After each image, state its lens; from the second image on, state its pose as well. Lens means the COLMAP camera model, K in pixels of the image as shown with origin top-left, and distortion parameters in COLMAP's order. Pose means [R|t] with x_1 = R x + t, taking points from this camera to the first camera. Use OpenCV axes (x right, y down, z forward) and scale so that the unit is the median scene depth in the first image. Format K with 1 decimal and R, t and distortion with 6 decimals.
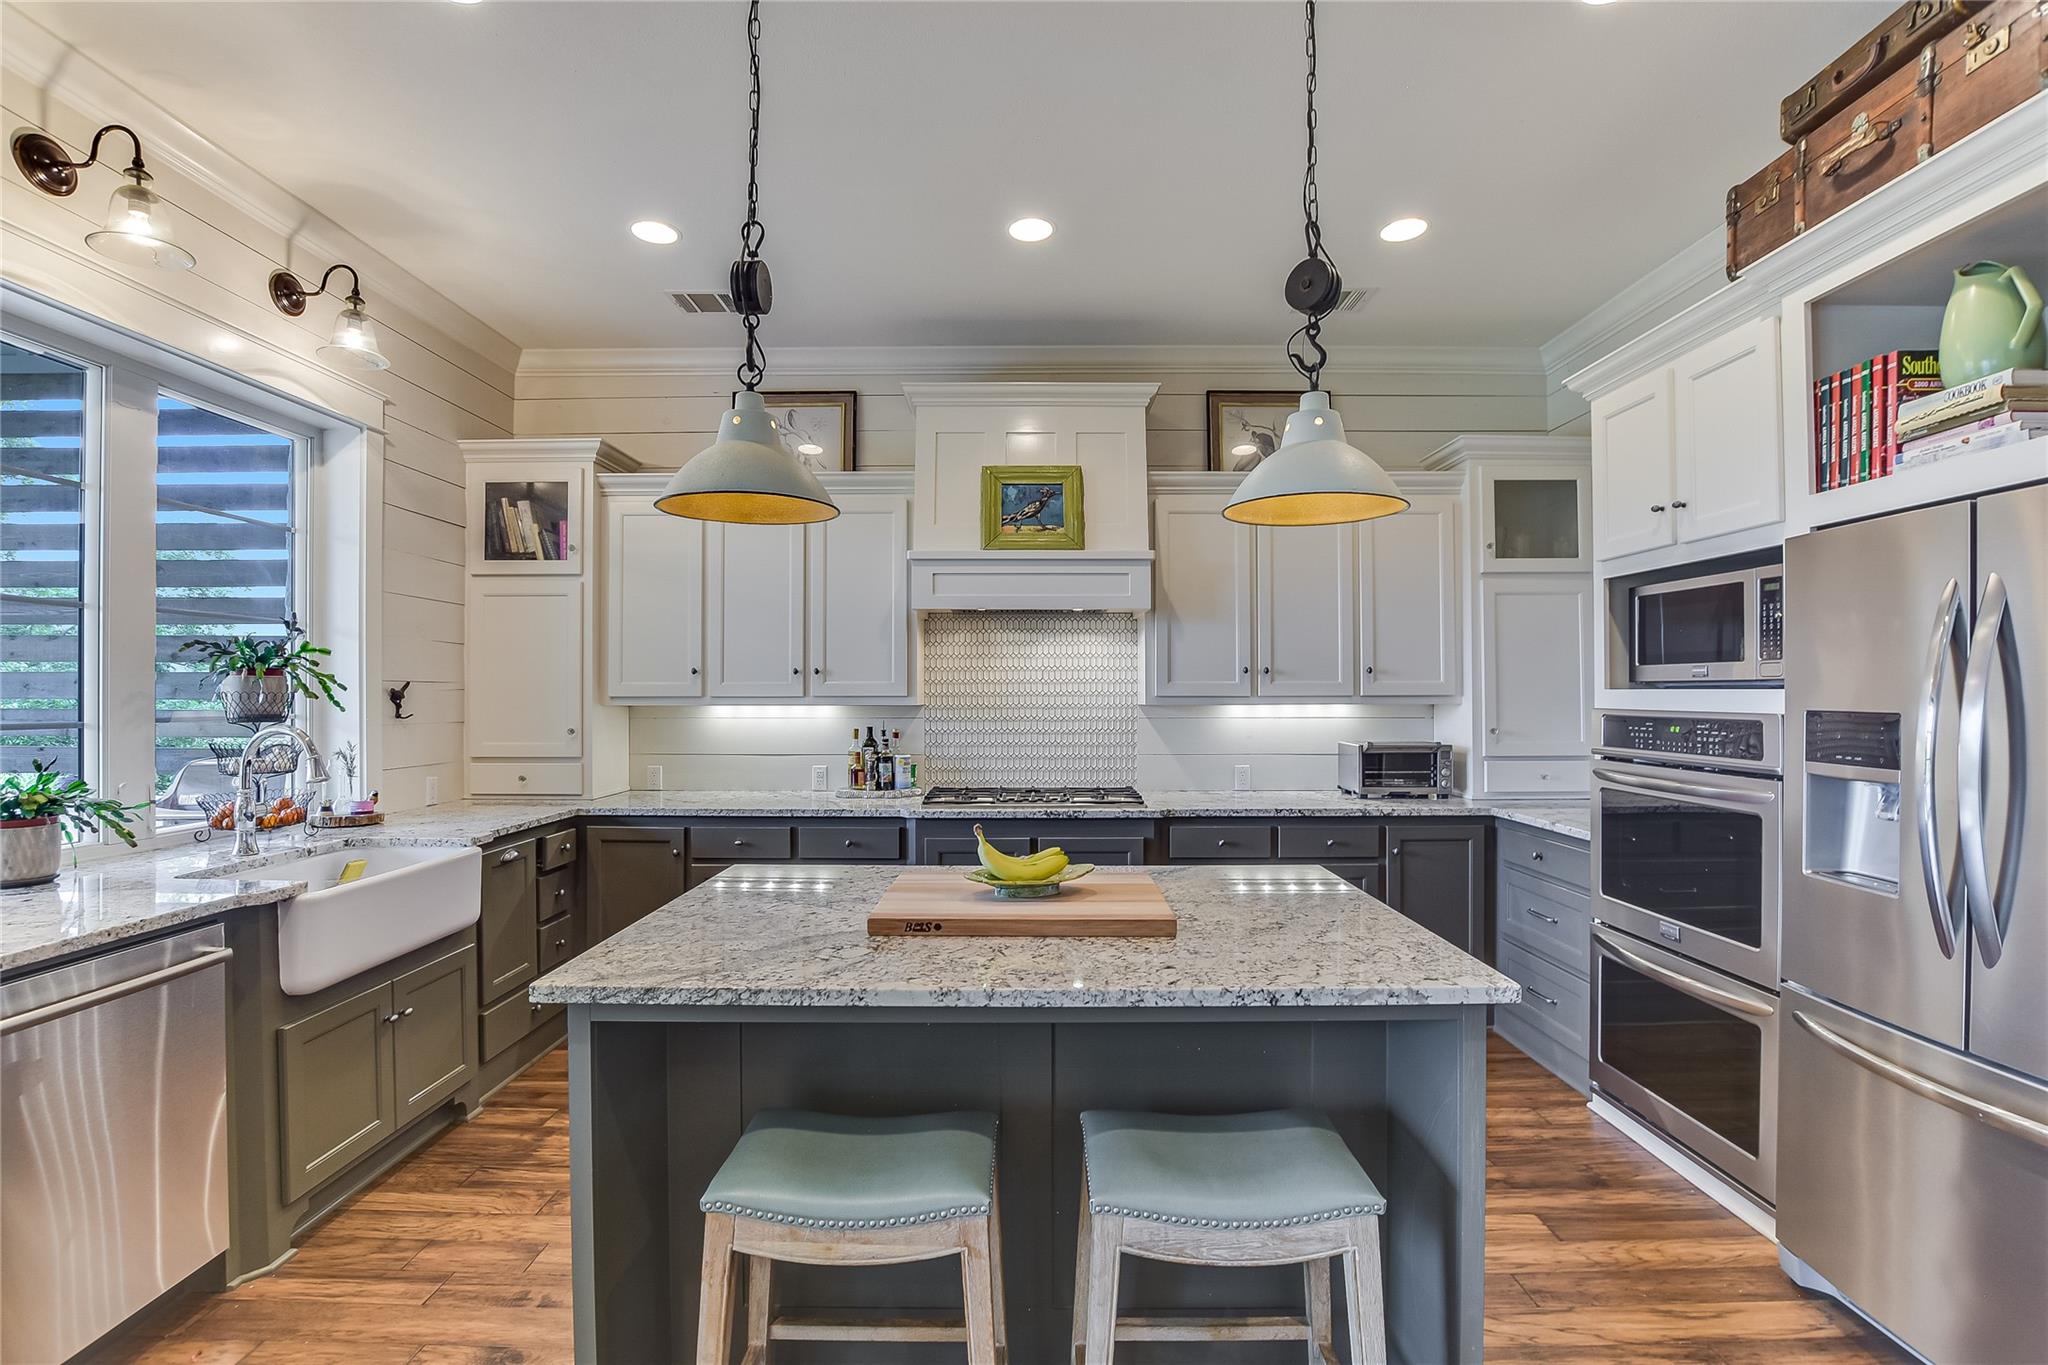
lens RADIAL K [[914.4, 0, 1017.1], [0, 914.4, 684.5], [0, 0, 1]] dist [-0.019178, 0.001801]
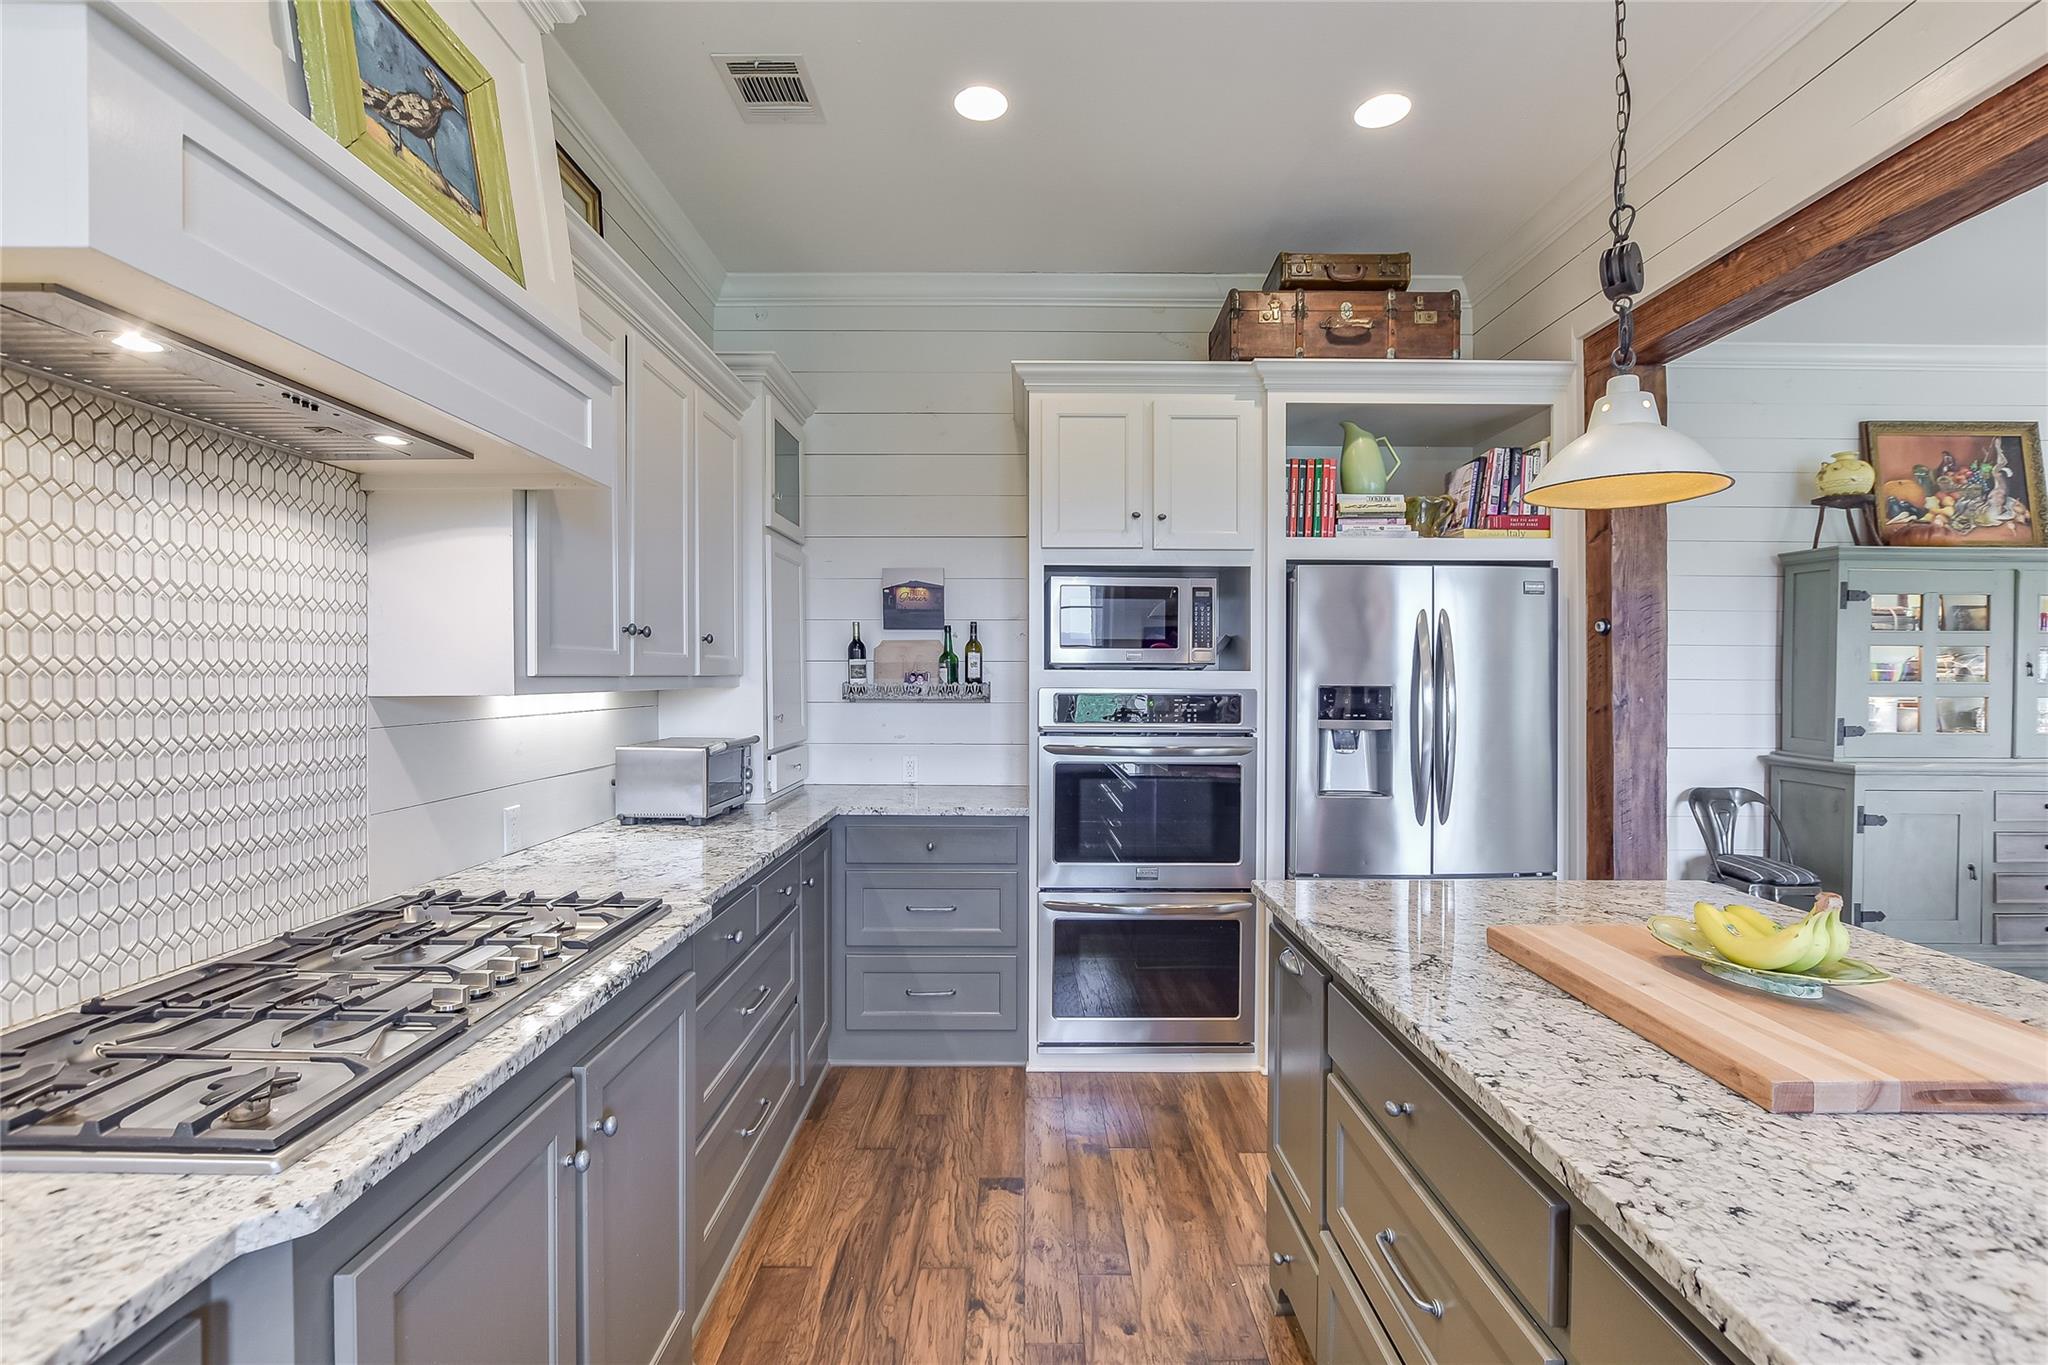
lens RADIAL K [[903.2, 0, 1028.0], [0, 903.2, 678.7], [0, 0, 1]] dist [-0.022693, 0.004982]
pose [[-0.011545, -0.001670, 0.999932, -0.332746], [-0.010101, 0.999948, 0.001553, 0.011372], [-0.999882, -0.010083, -0.011561, 0.845191]]
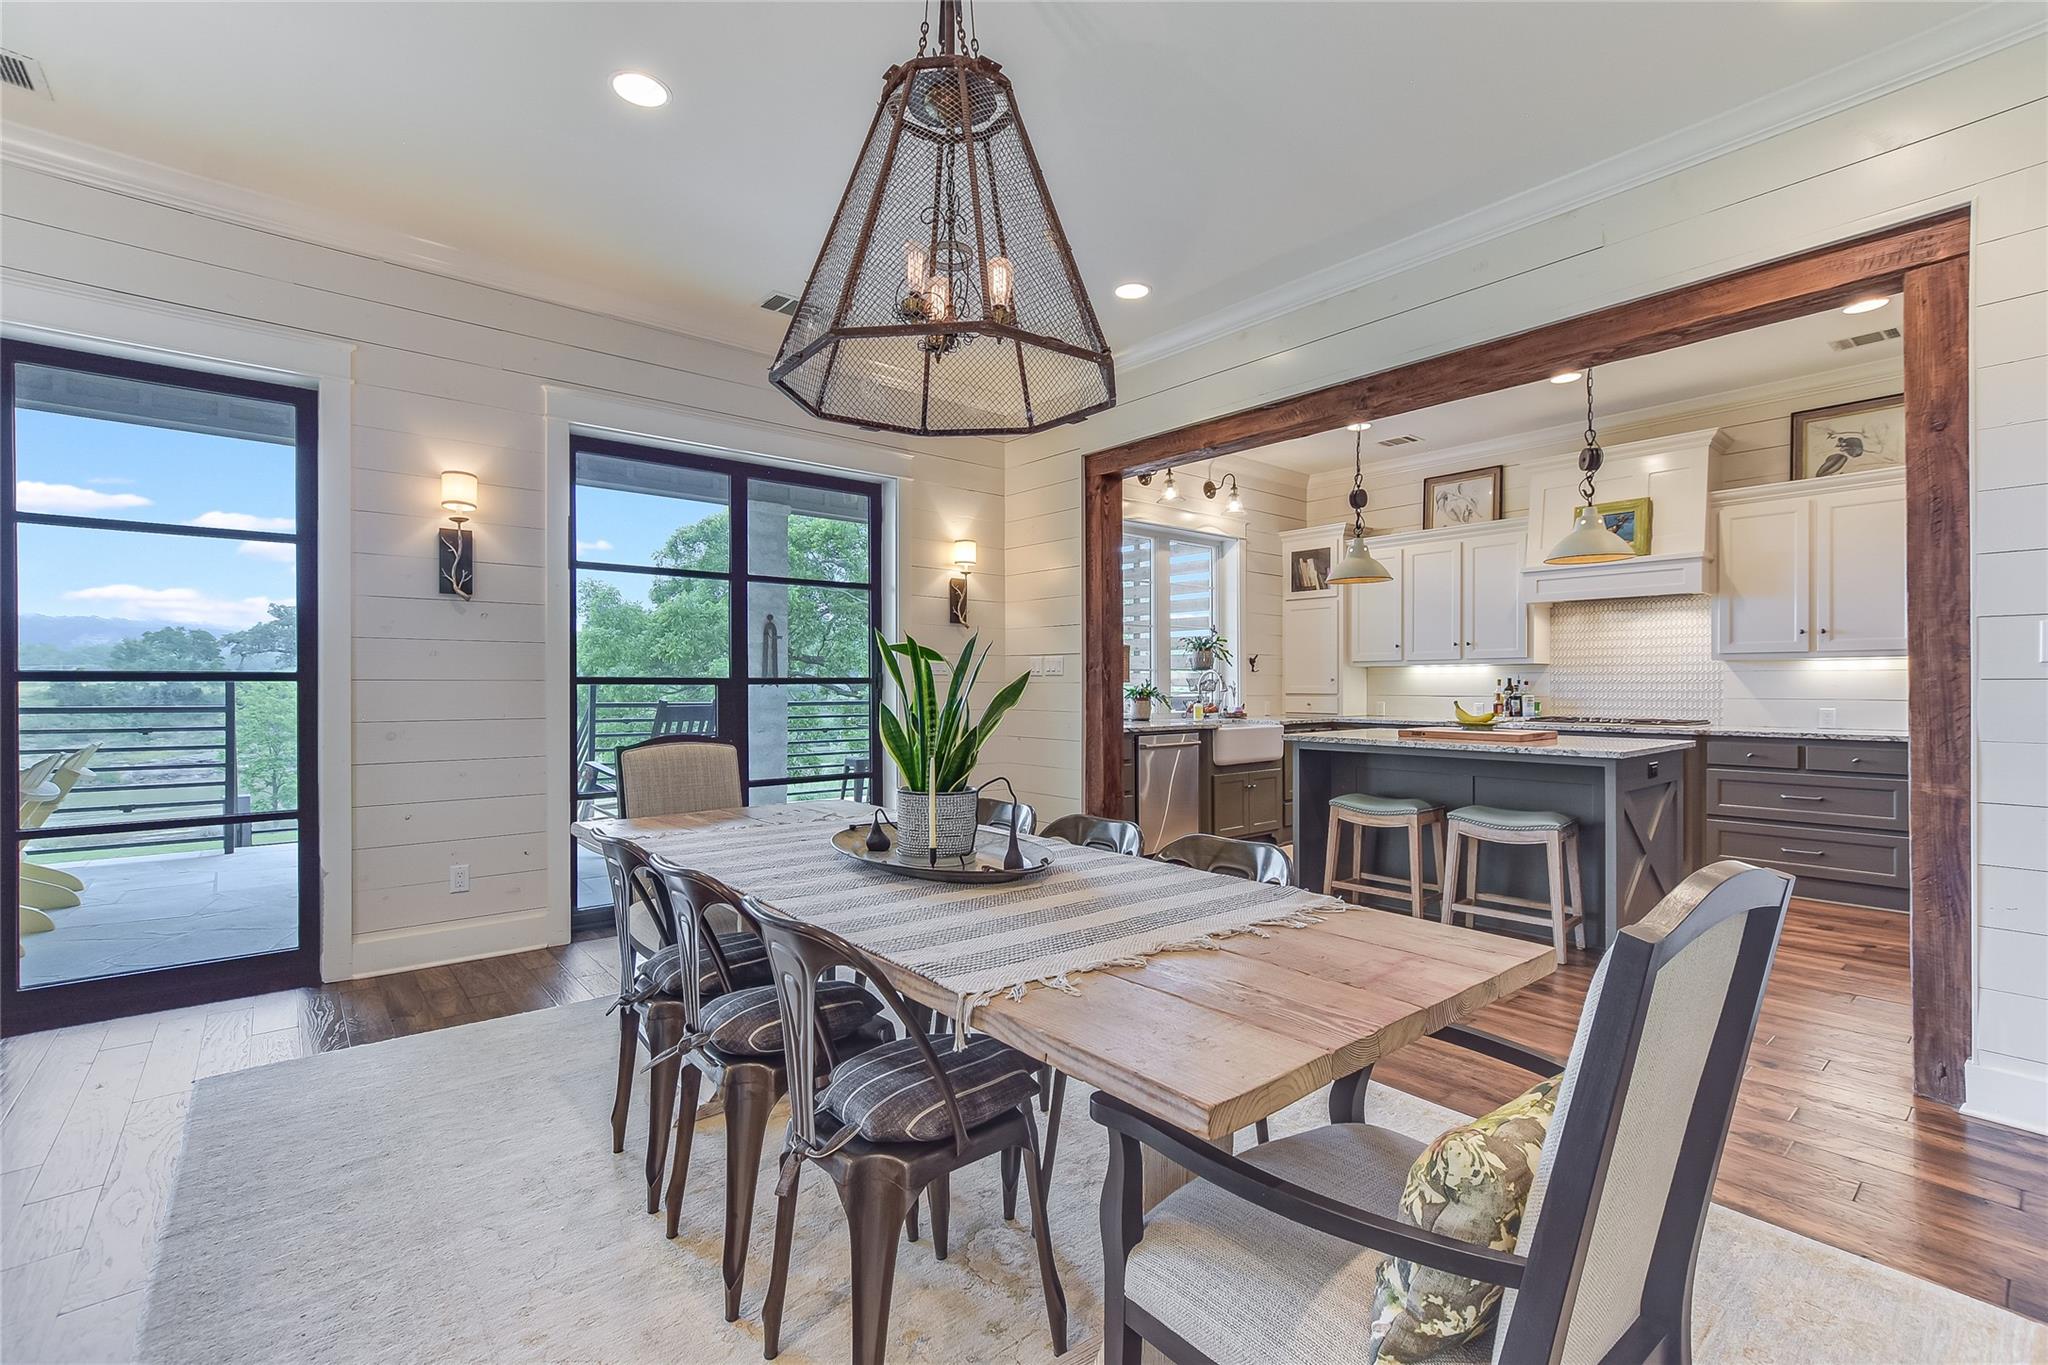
lens RADIAL K [[914.4, 0, 1002.8], [0, 914.4, 693.0], [0, 0, 1]] dist [-0.019178, 0.001801]
pose [[0.640273, 0.005803, -0.768125, 0.528442], [0.007406, 0.999878, 0.013727, 0.048100], [0.768111, -0.014477, 0.640153, -0.739352]]
